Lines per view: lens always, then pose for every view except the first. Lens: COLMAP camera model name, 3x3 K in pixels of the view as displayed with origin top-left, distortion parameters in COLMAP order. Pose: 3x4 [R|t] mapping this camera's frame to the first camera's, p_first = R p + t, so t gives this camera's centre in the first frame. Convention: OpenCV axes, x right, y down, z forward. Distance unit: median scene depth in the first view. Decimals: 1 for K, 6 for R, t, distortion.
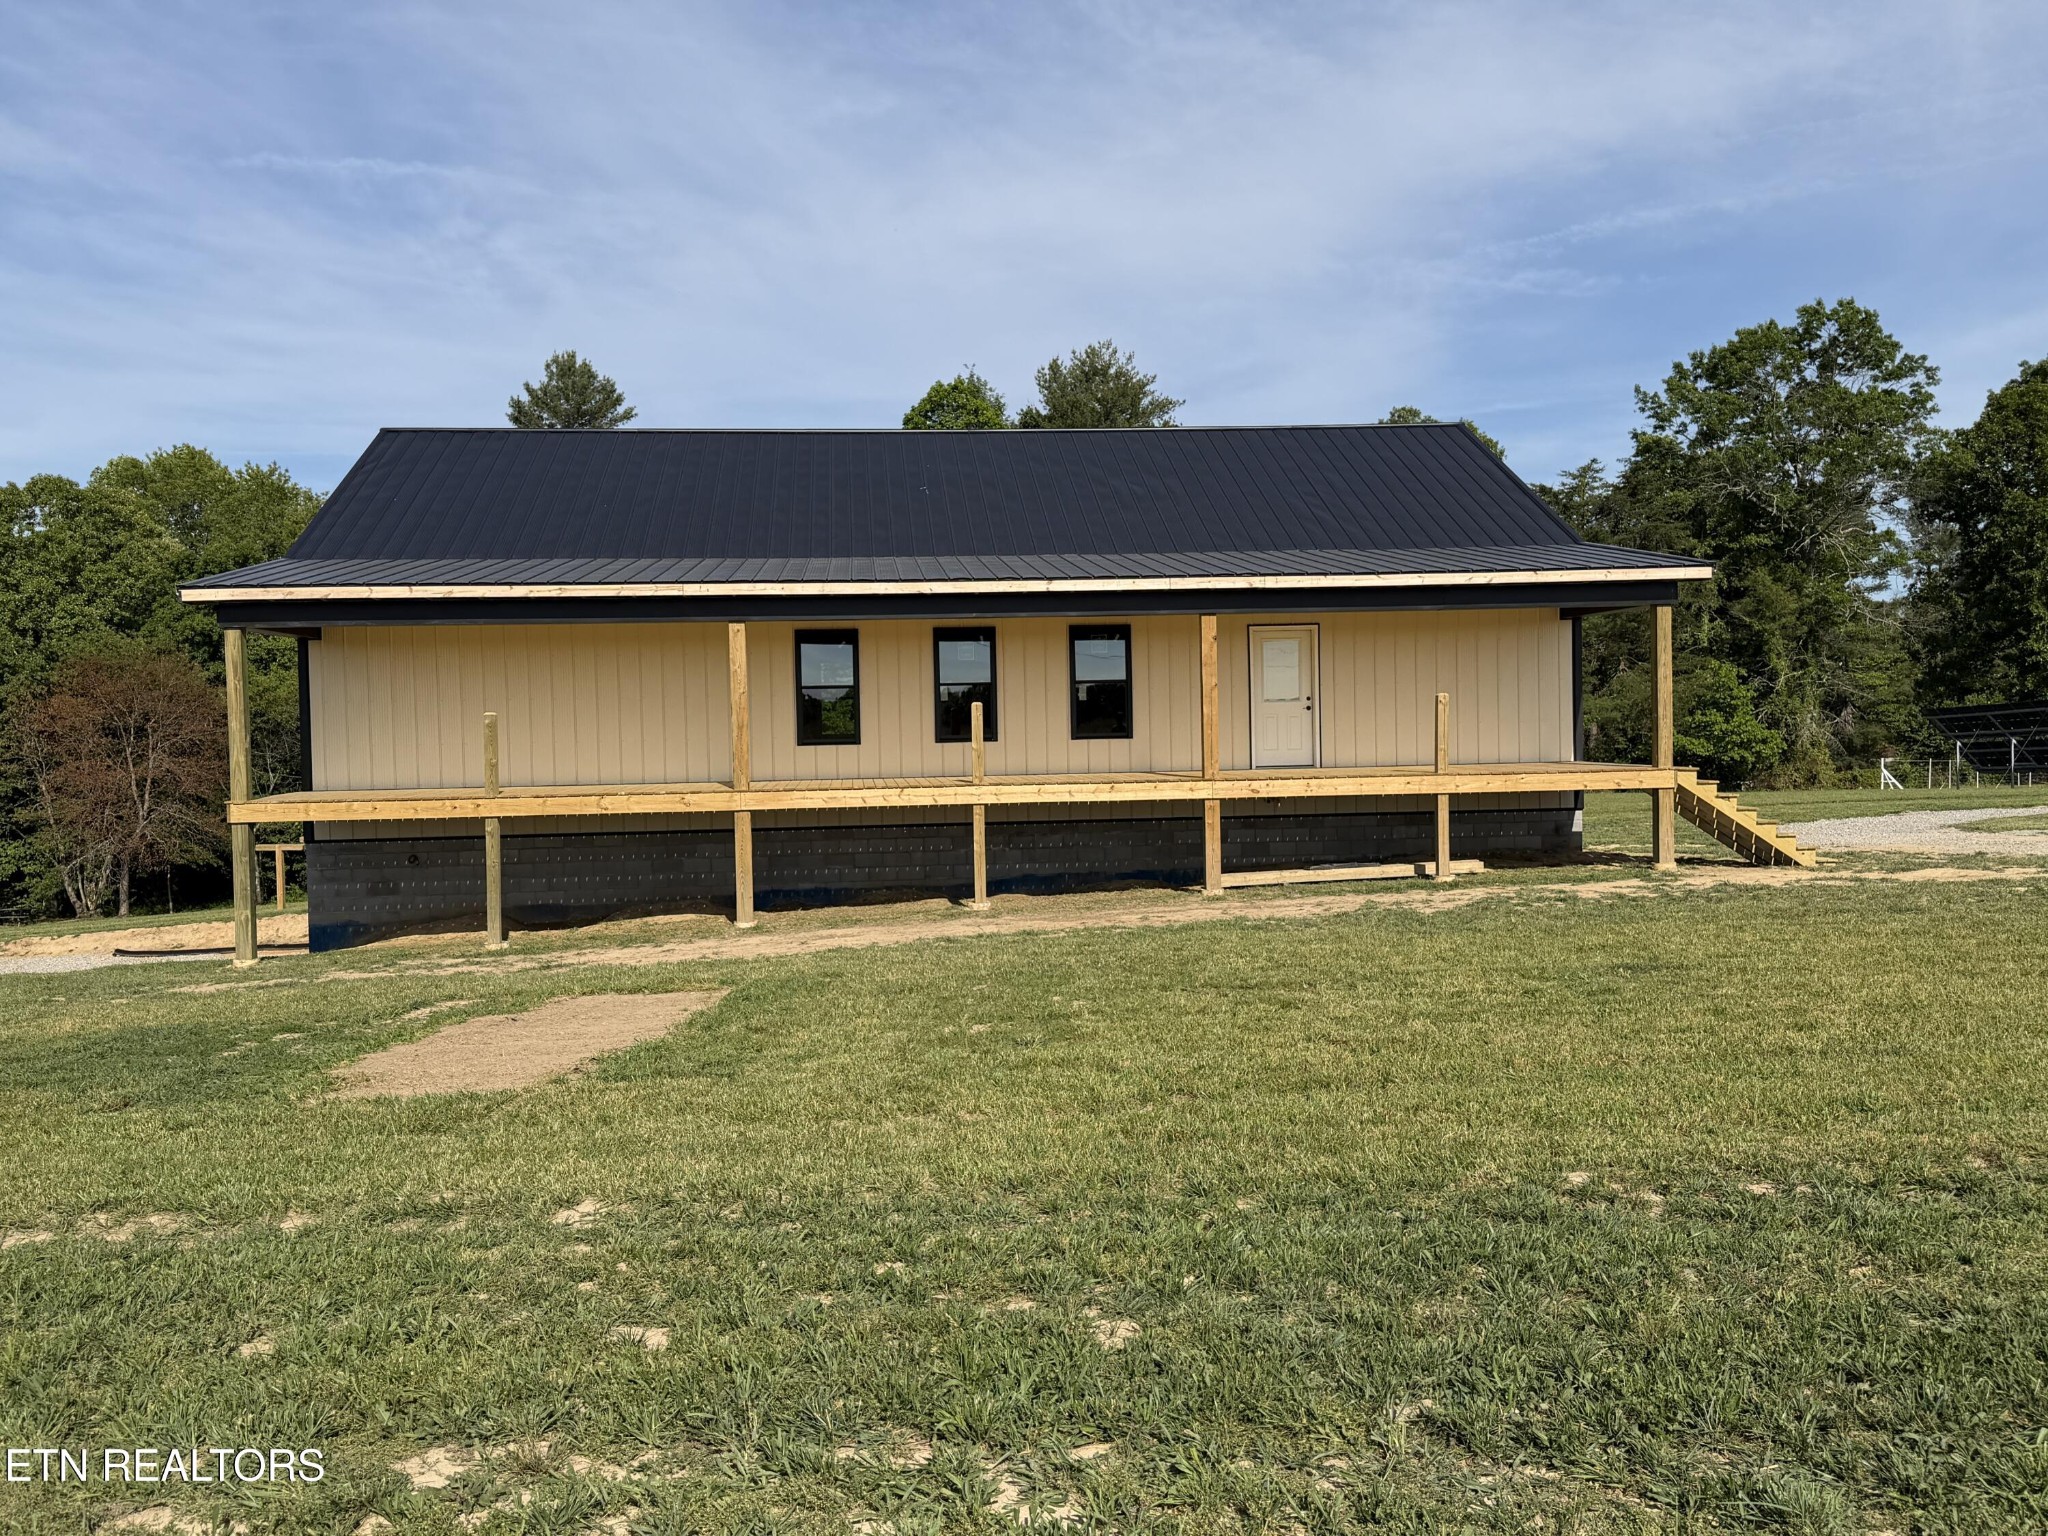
lens RADIAL K [[1776.2, 0, 1017.5], [0, 1776.2, 735.2], [0, 0, 1]] dist [0.063509, -0.131072]
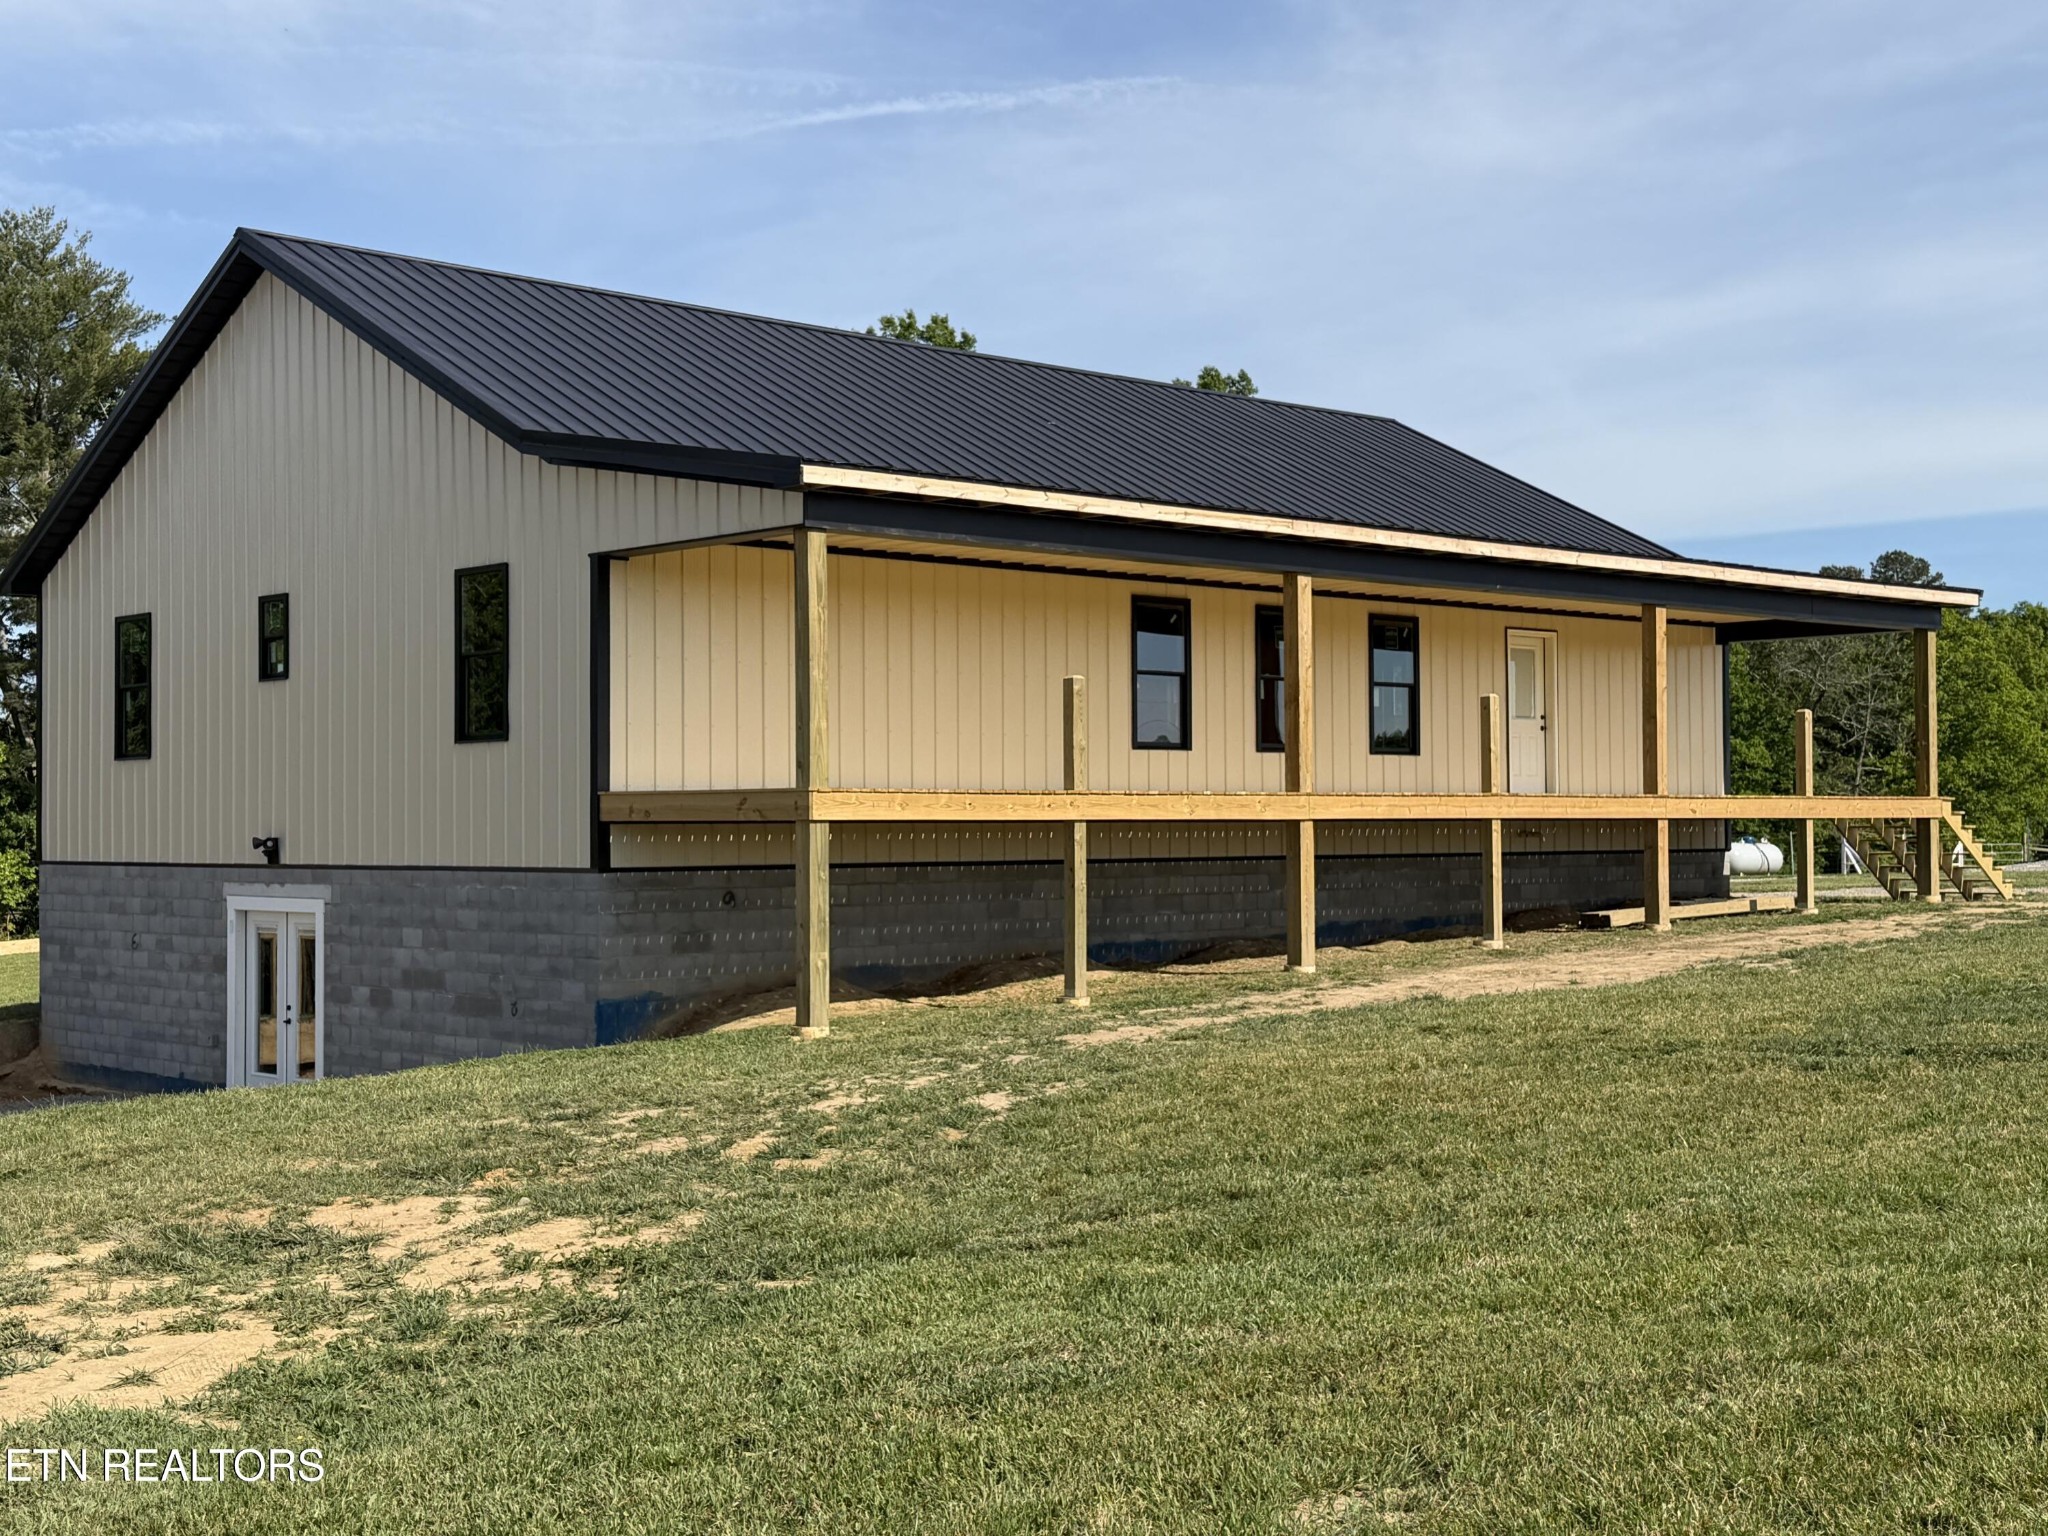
lens RADIAL K [[2574.6, 0, 1012.0], [0, 2574.6, 757.3], [0, 0, 1]] dist [0.093516, 0.000000]
pose [[0.790145, 0.033358, 0.612011, -0.786935], [-0.006182, 0.998901, -0.046464, 0.056722], [-0.612889, 0.032930, 0.789483, 0.162272]]
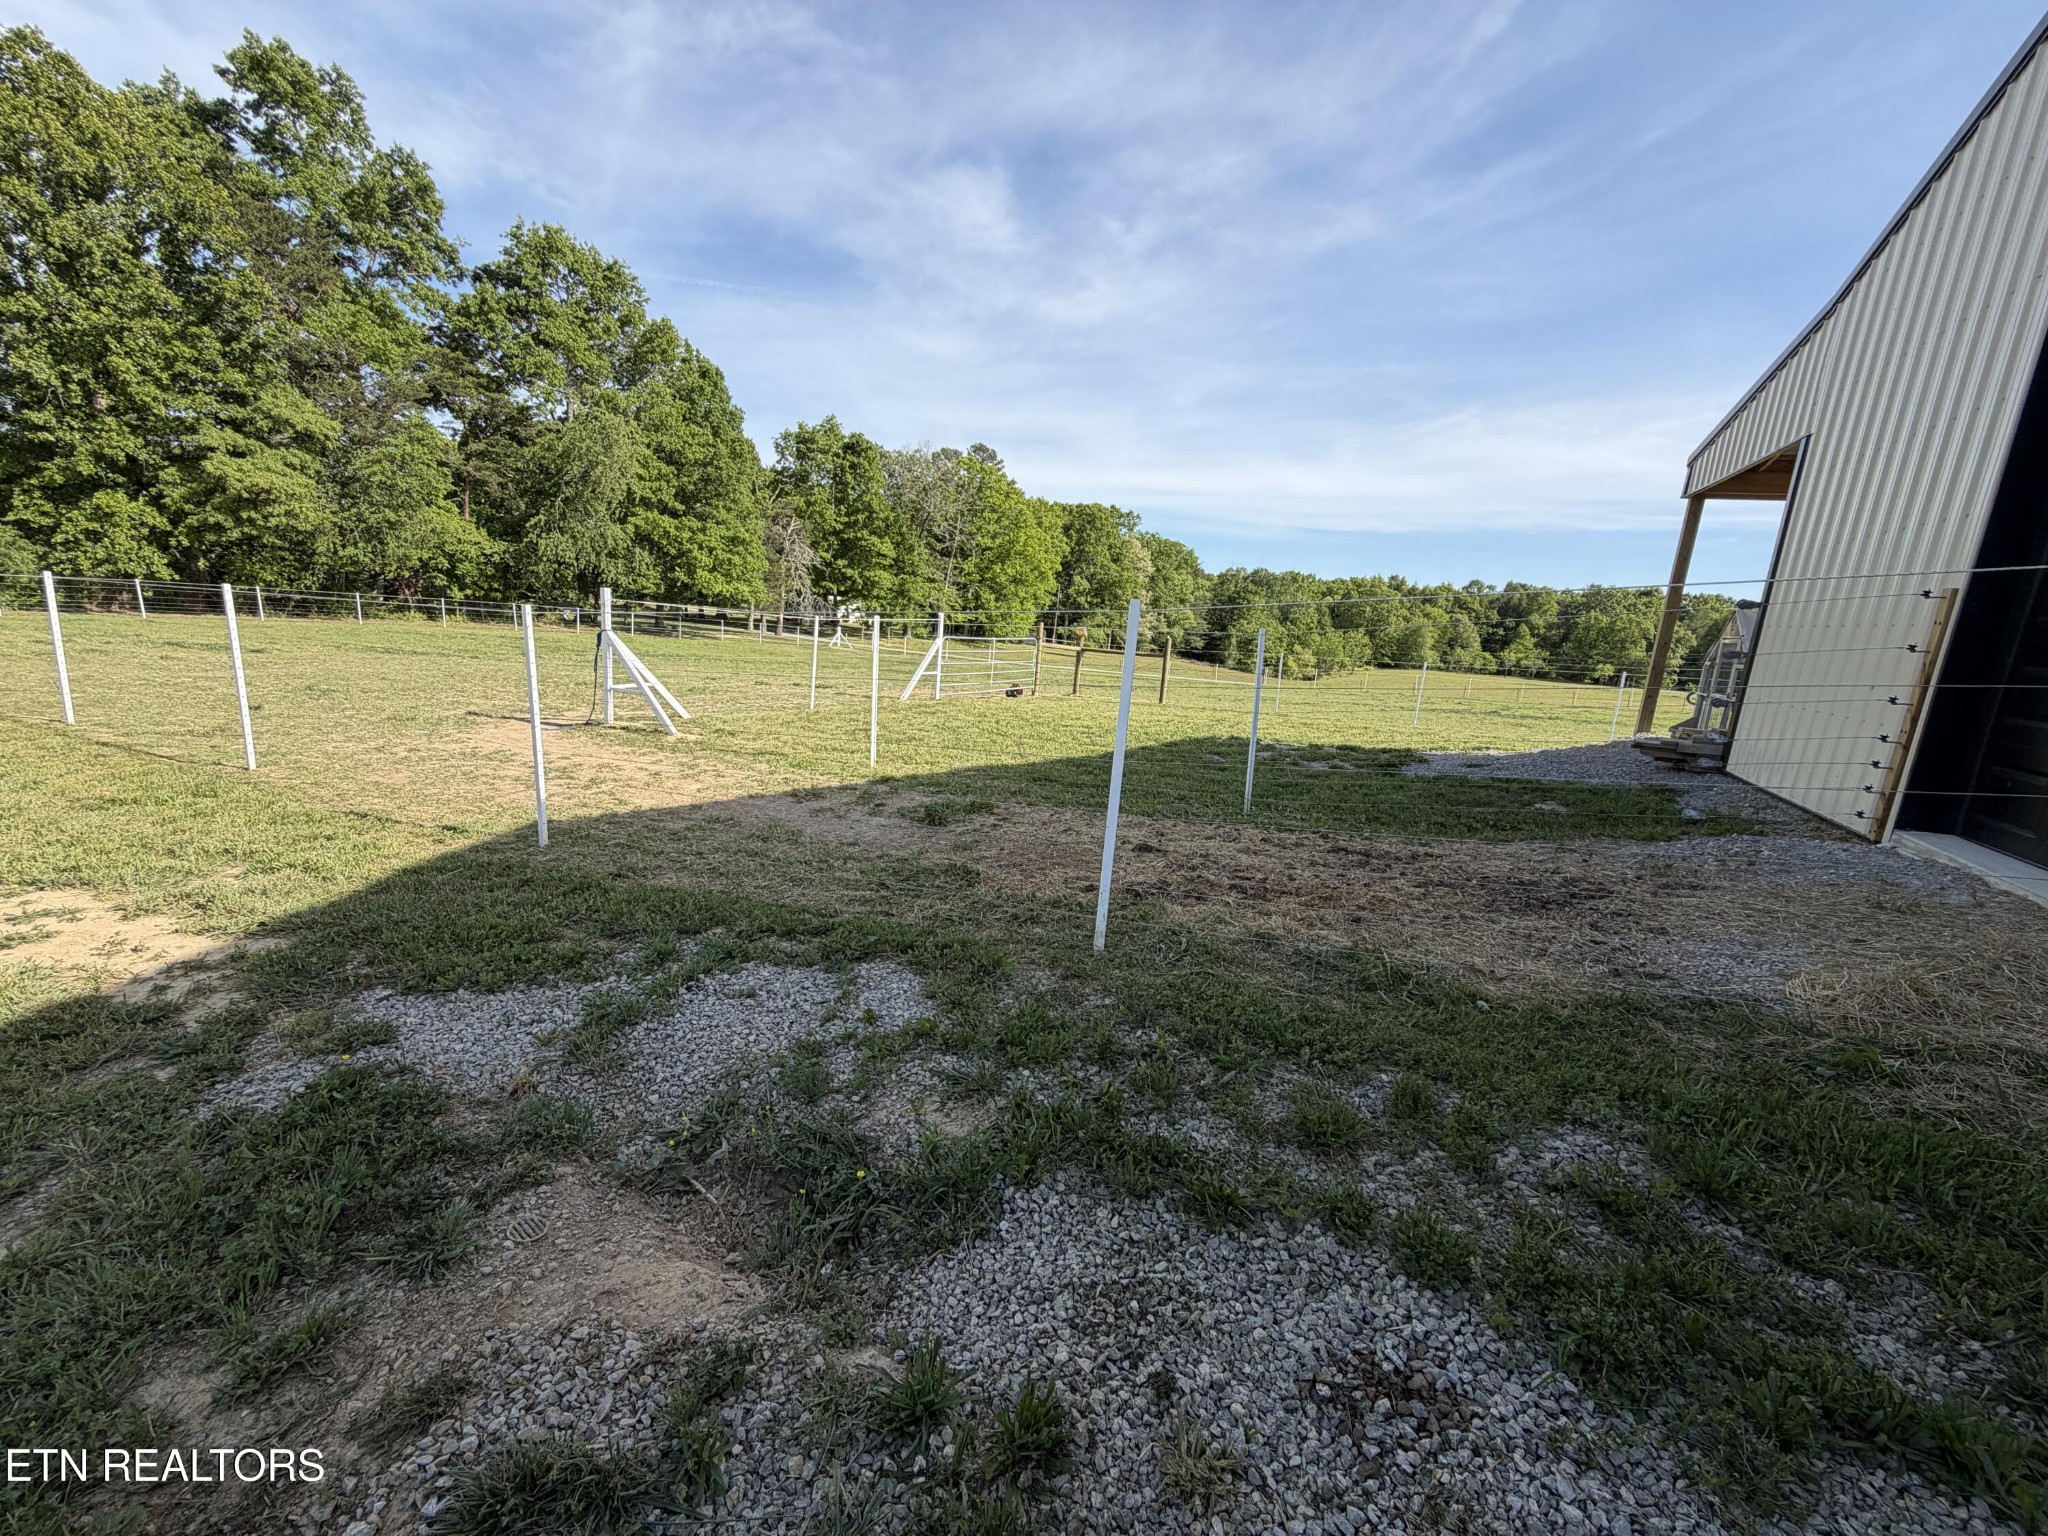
lens RADIAL K [[809.6, 0, 1024.3], [0, 809.6, 784.8], [0, 0, 1]] dist [-0.011584, 0.000533]
pose [[0.521839, -0.129567, 0.843147, 1.611729], [-0.078028, 0.977004, 0.198431, -0.009960], [-0.849468, -0.169338, 0.499729, 1.605863]]
